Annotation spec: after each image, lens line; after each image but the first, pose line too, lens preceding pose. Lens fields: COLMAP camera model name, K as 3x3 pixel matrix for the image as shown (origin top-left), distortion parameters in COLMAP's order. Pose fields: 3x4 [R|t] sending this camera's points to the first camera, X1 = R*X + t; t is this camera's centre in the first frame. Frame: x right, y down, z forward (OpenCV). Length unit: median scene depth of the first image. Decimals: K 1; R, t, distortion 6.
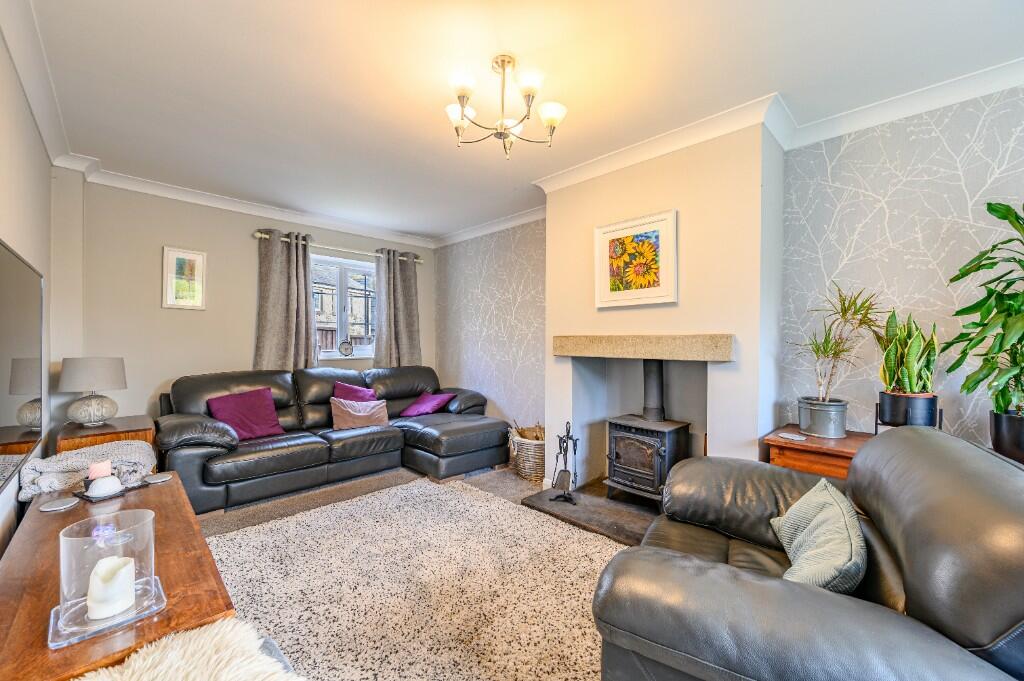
lens RADIAL K [[403.9, 0, 513.5], [0, 403.9, 341.5], [0, 0, 1]] dist [-0.000786, -0.000225]
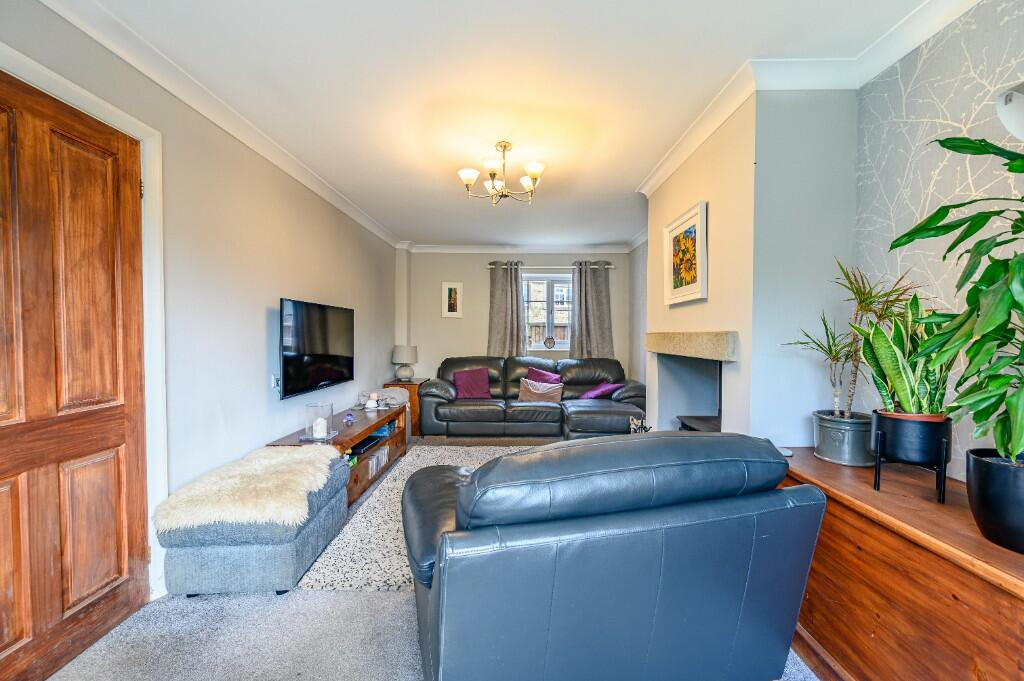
lens RADIAL K [[403.9, 0, 513.6], [0, 403.9, 341.2], [0, 0, 1]] dist [-0.000786, -0.000225]
pose [[0.706376, 0.008605, -0.707784, 0.679536], [0.000428, 0.999921, 0.012584, -0.006020], [0.707836, -0.009192, 0.706317, 0.000672]]
